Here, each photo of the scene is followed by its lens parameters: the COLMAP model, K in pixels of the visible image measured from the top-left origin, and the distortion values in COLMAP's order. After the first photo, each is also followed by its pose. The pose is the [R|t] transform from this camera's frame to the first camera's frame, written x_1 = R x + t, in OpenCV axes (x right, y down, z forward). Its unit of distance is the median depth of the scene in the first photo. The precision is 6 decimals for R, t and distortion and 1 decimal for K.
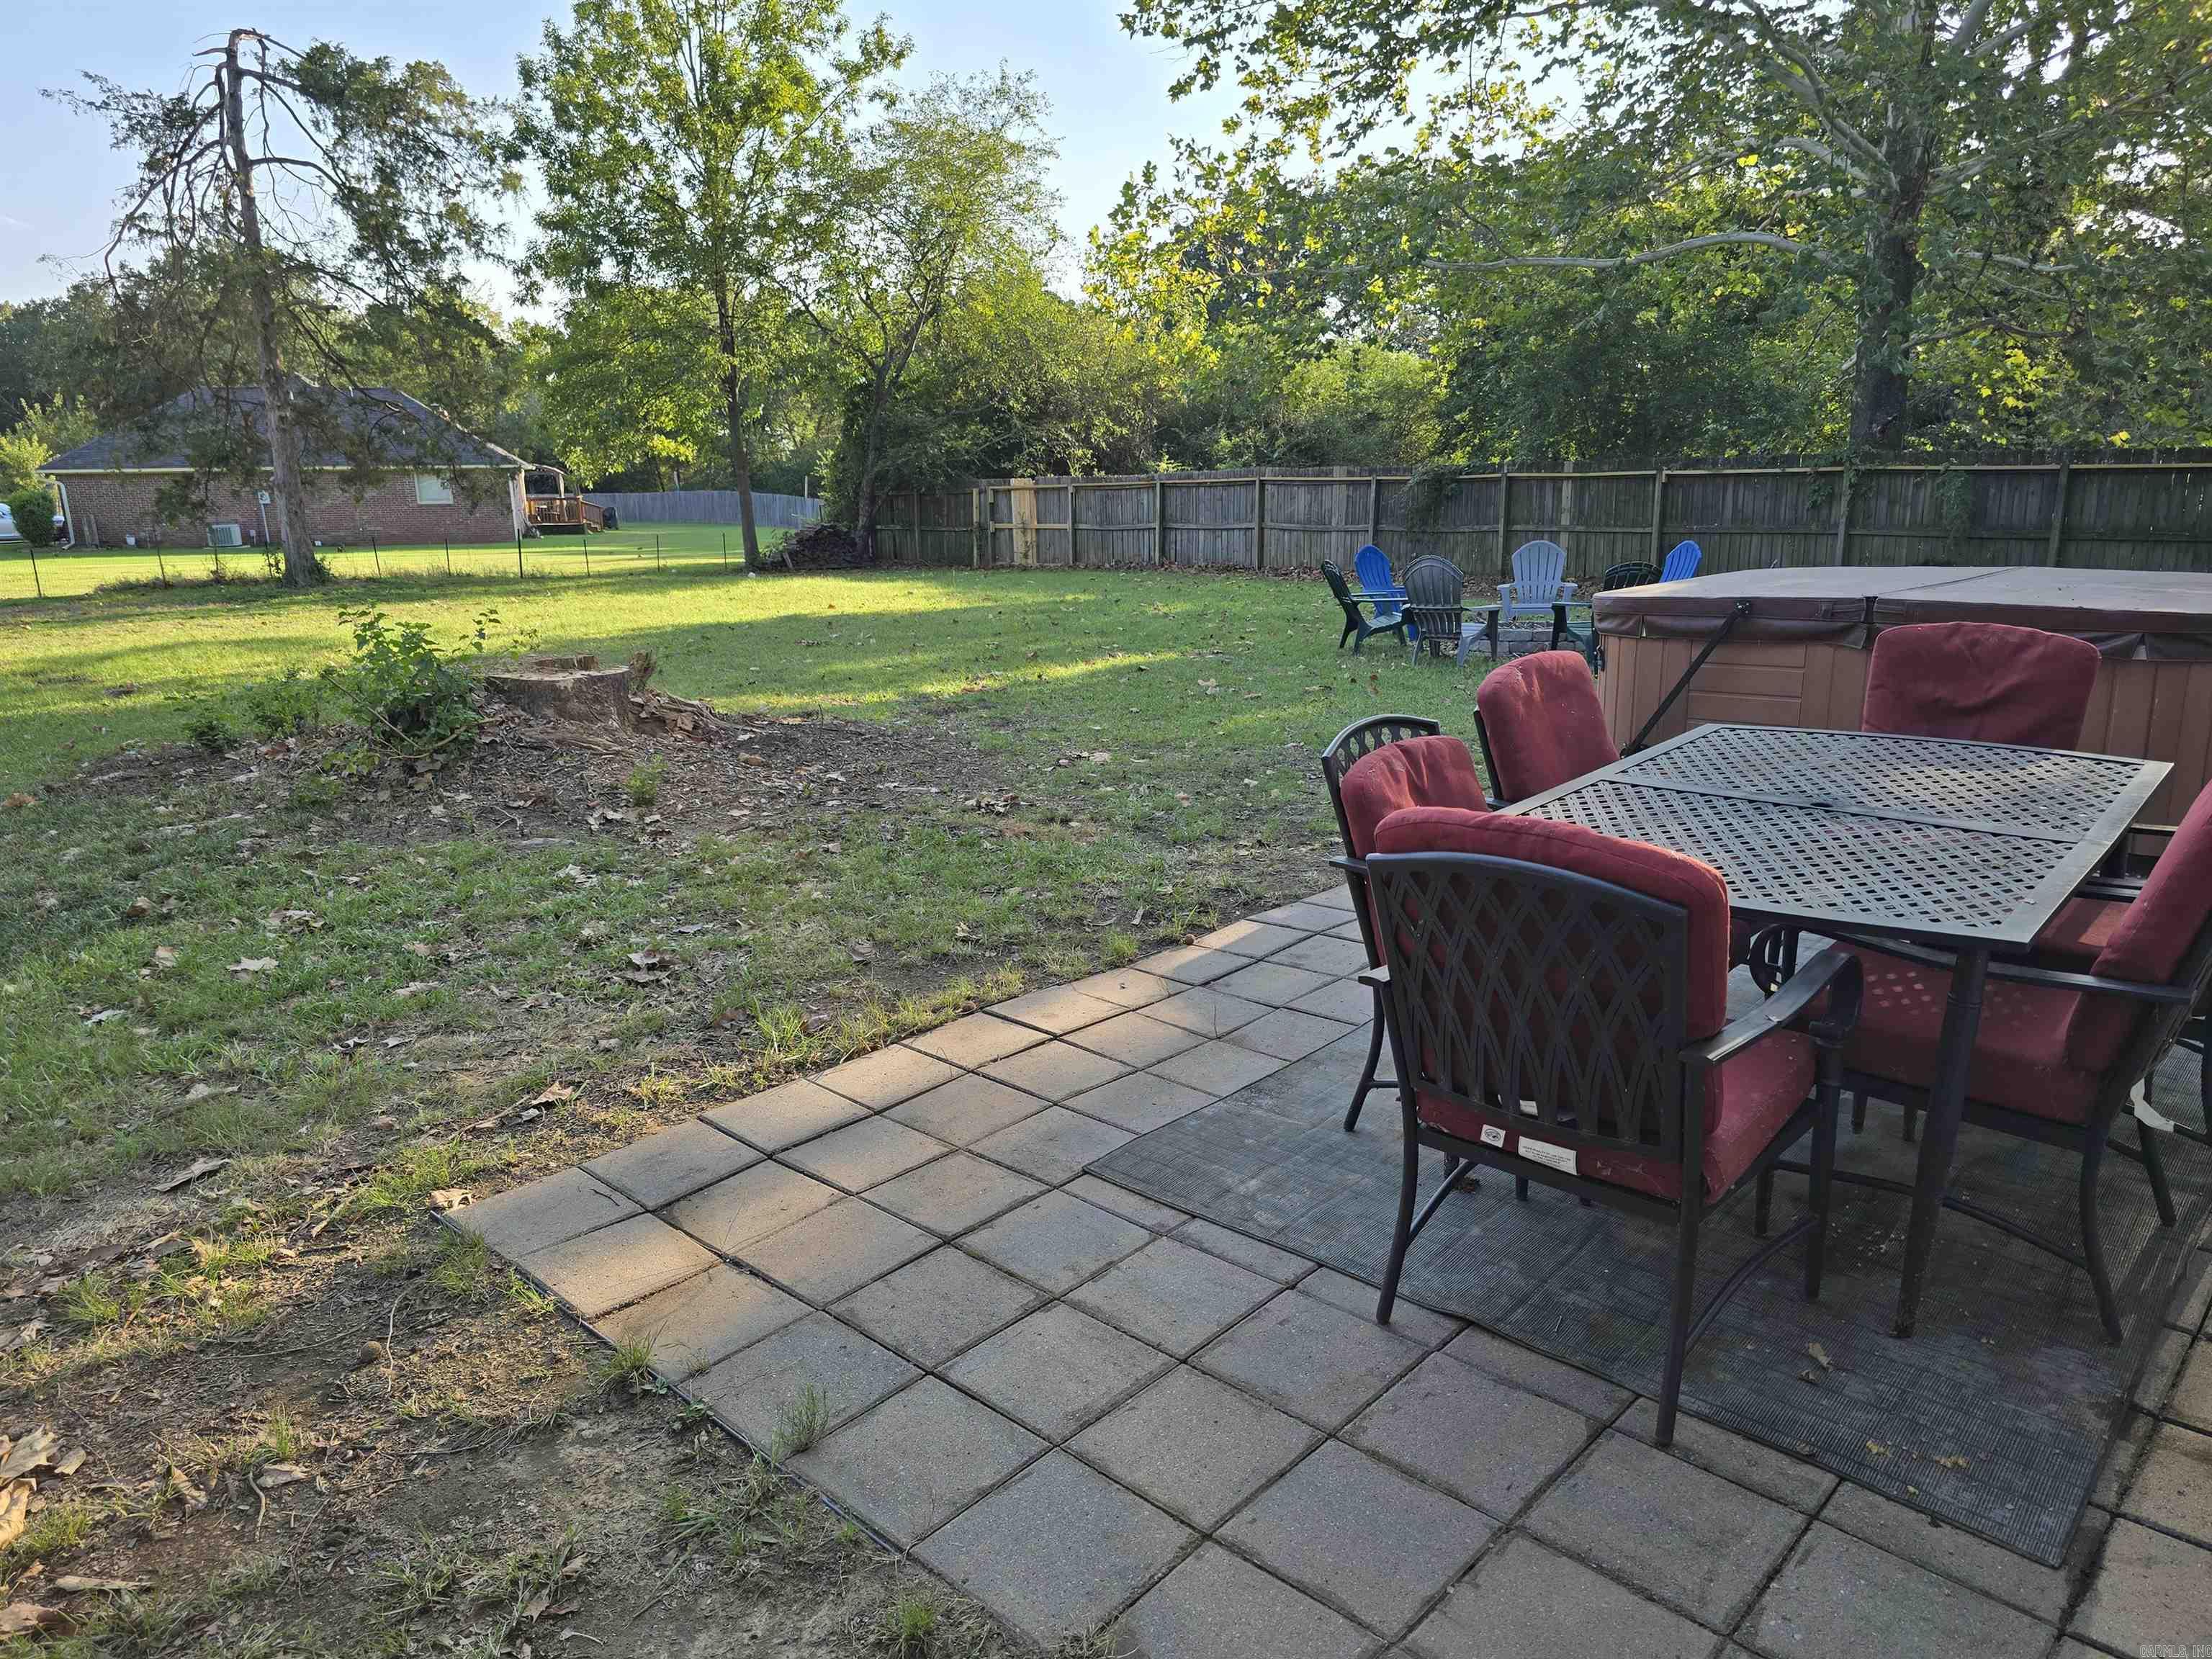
lens RADIAL K [[1474.2, 0, 1077.7], [0, 1474.2, 861.0], [0, 0, 1]] dist [0.054737, -0.045440]
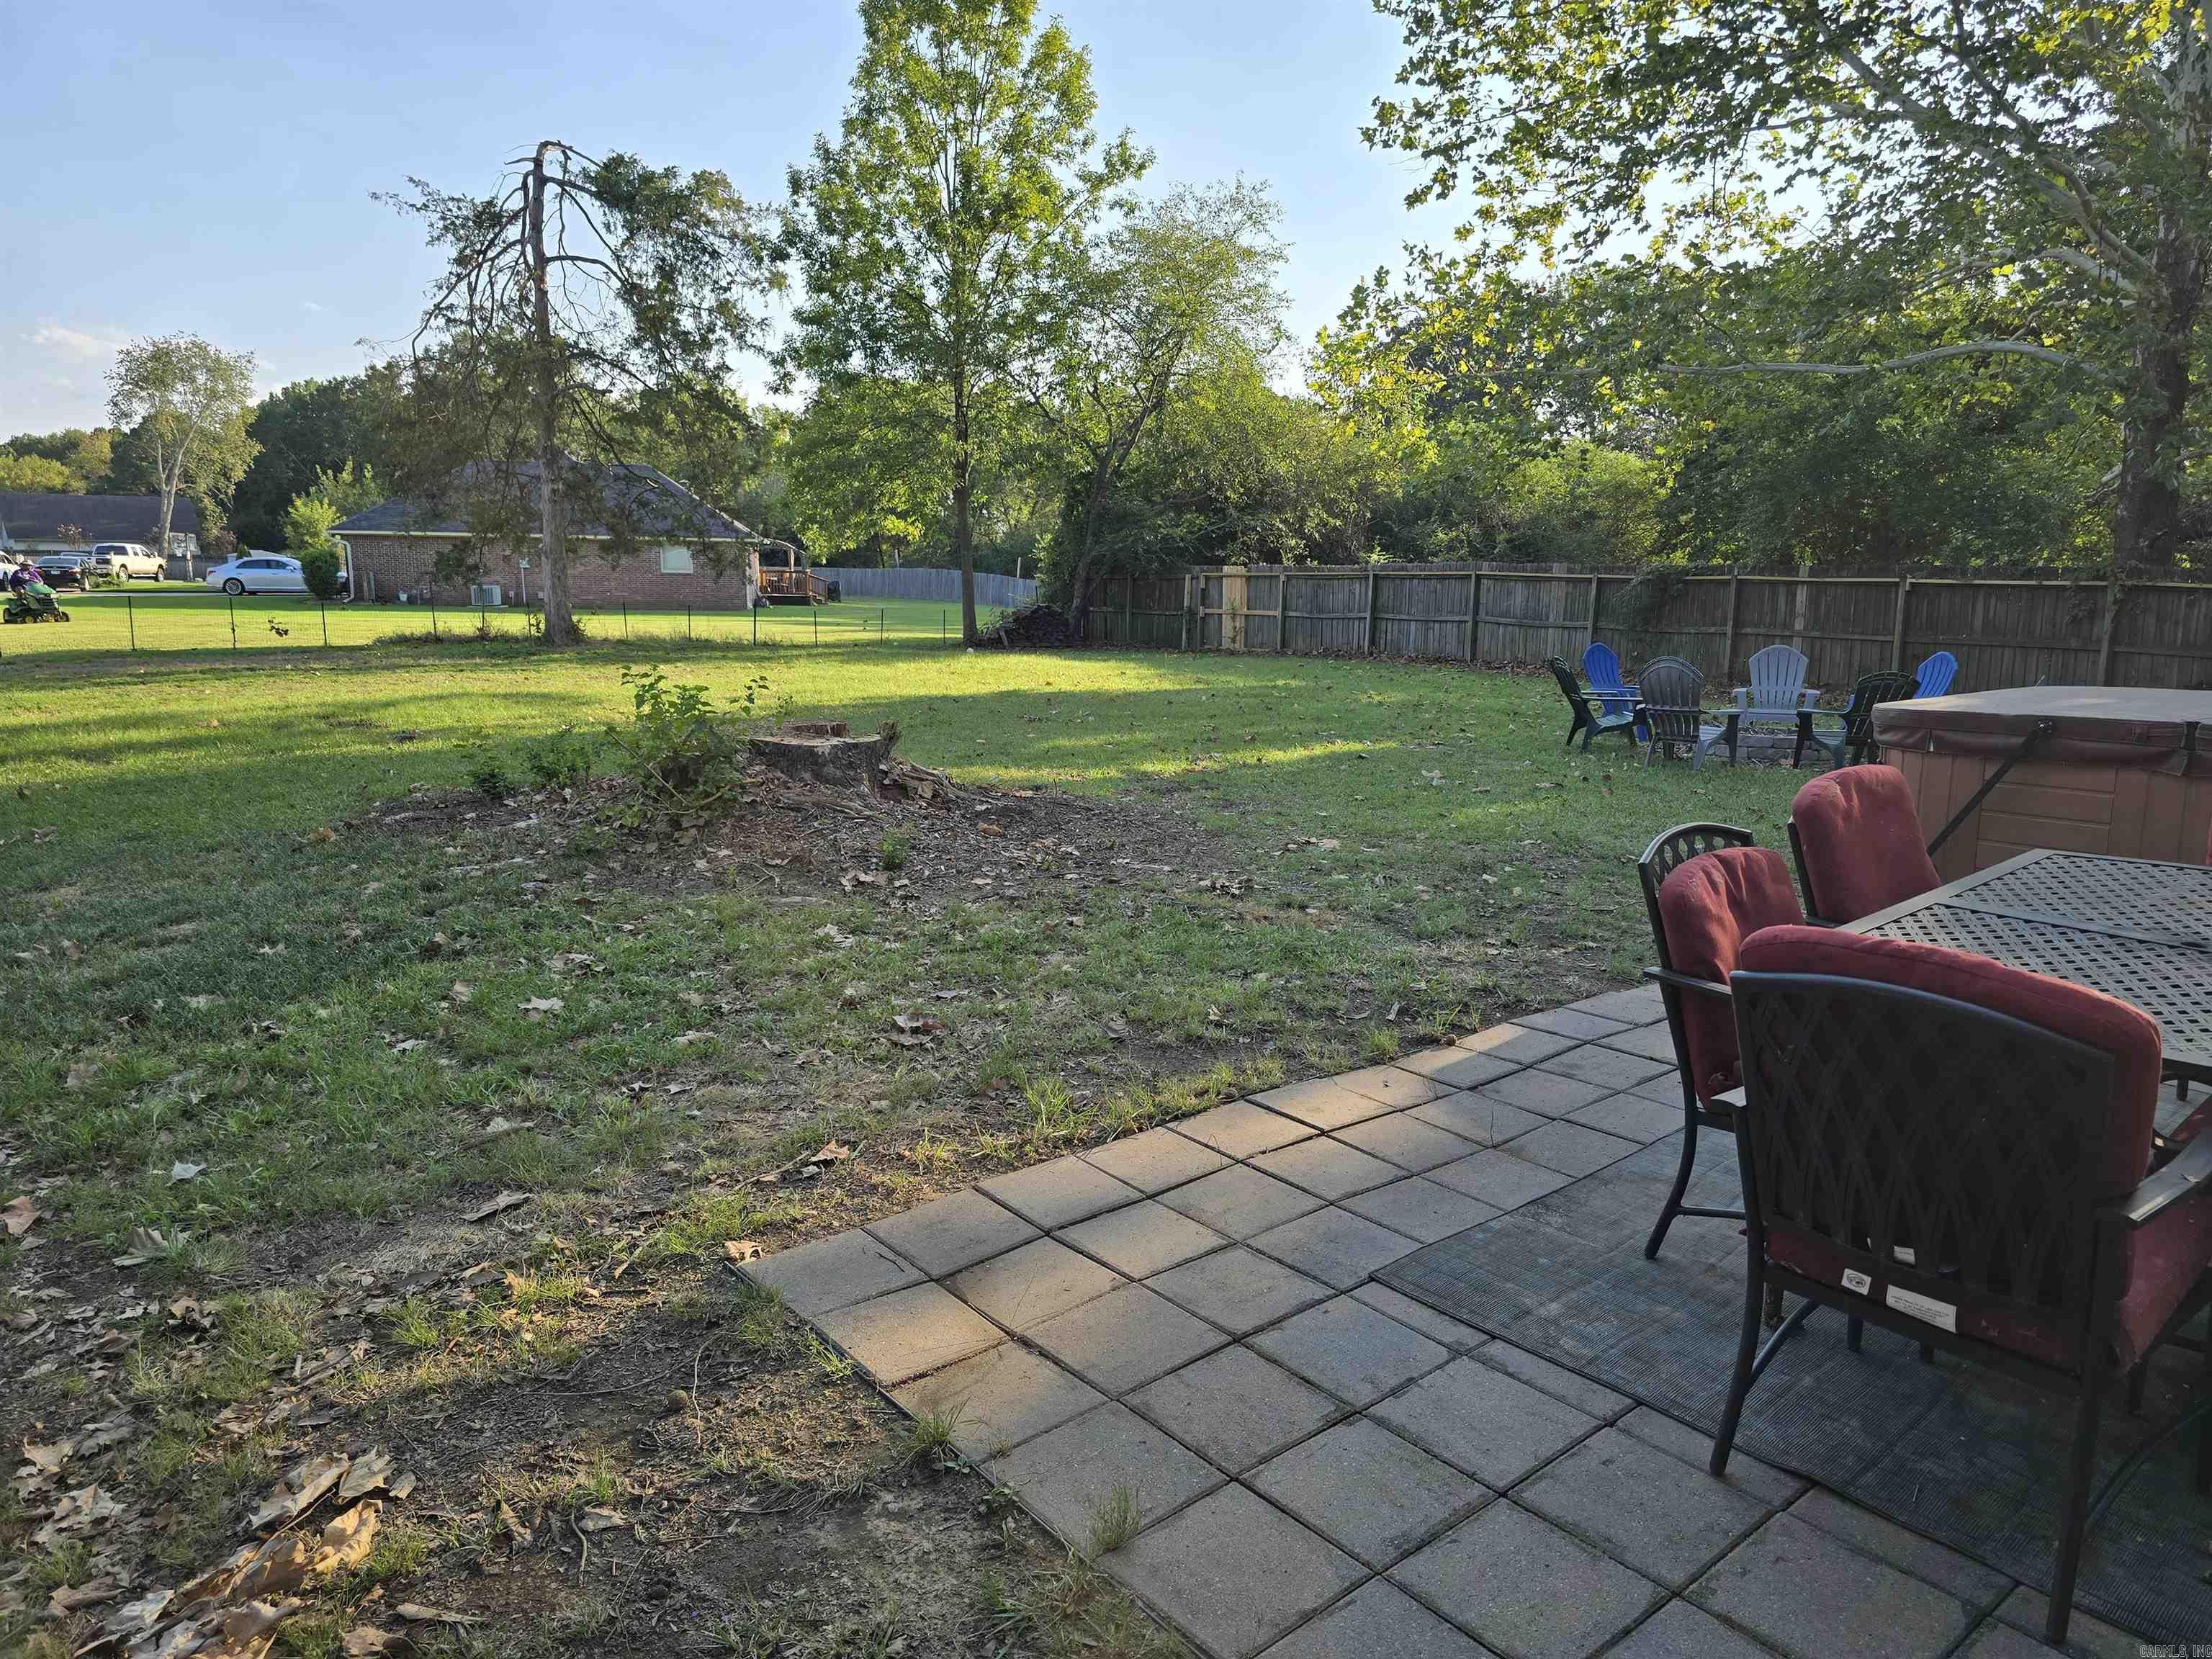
lens RADIAL K [[1466.0, 0, 1106.0], [0, 1466.0, 829.5], [0, 0, 1]] dist [0.072676, -0.070195]
pose [[0.993014, 0.050970, -0.106418, -0.011703], [-0.058740, 0.995731, -0.071199, -0.000436], [0.102334, 0.076953, 0.991769, -0.000329]]
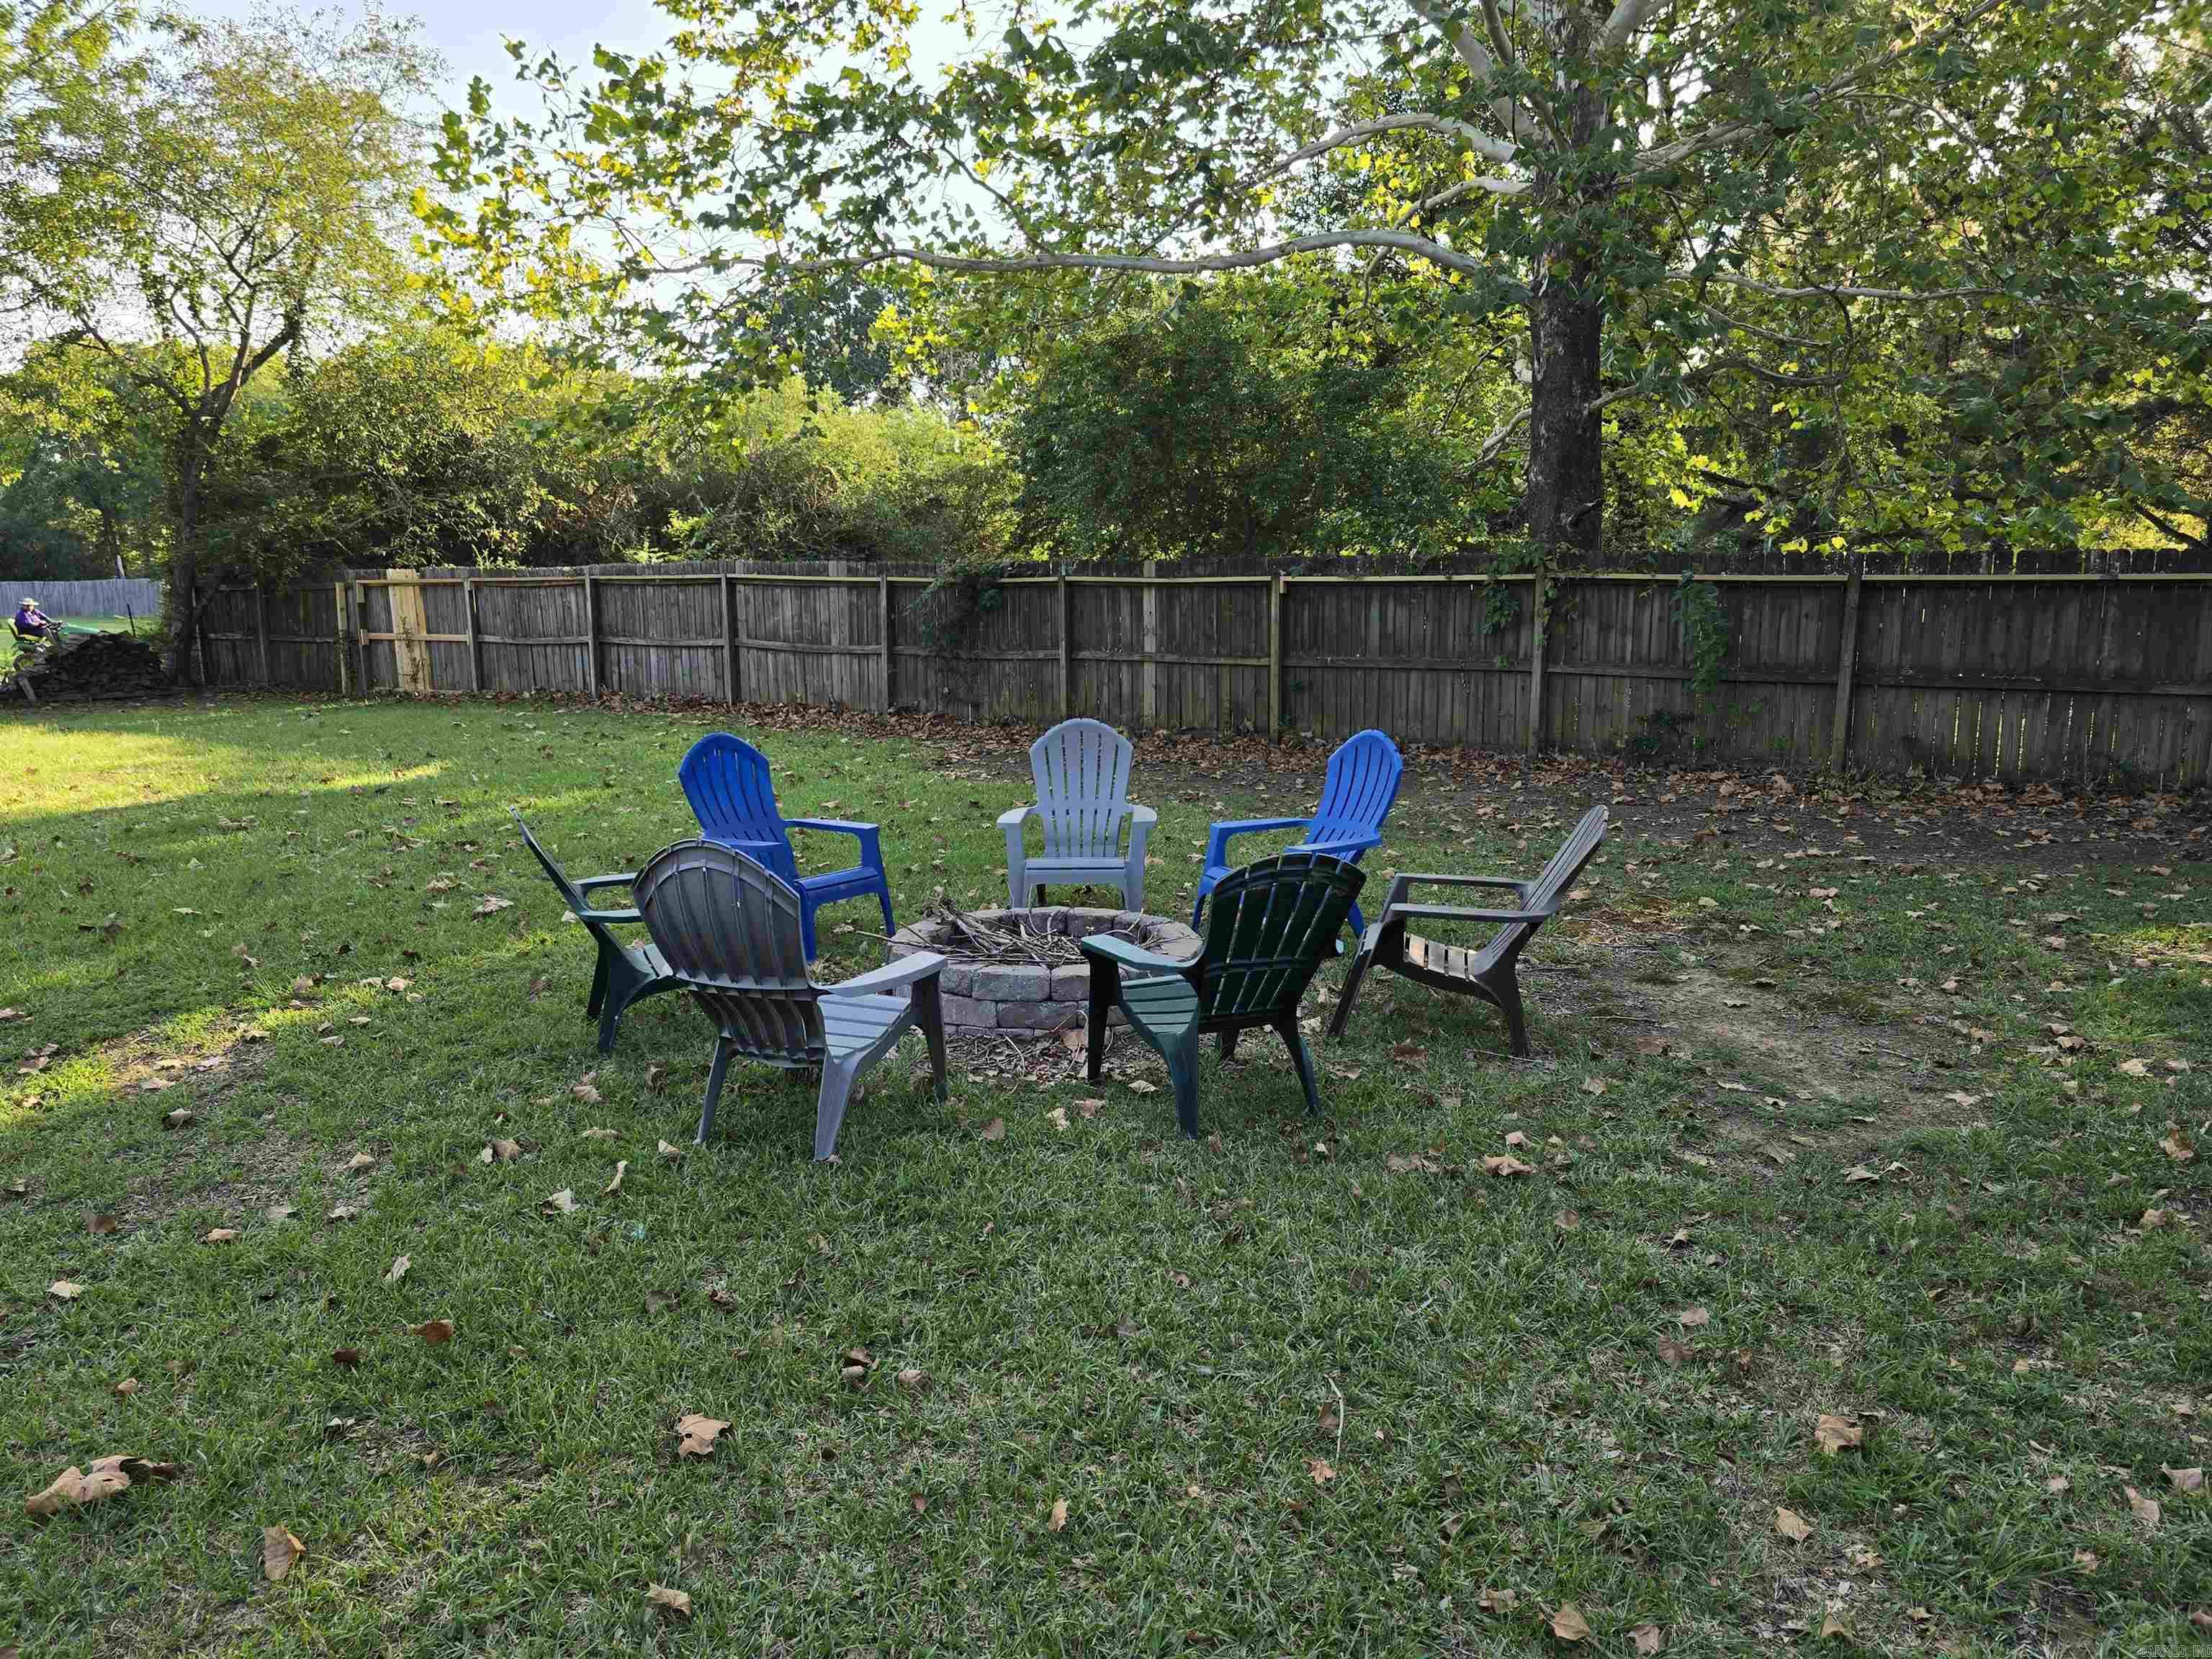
lens RADIAL K [[1435.2, 0, 1065.1], [0, 1435.2, 816.7], [0, 0, 1]] dist [0.087104, -0.101073]
pose [[0.972359, -0.030190, 0.231531, 0.134071], [0.049377, 0.995767, -0.077529, -0.100834], [-0.228210, 0.086819, 0.969733, 0.372479]]
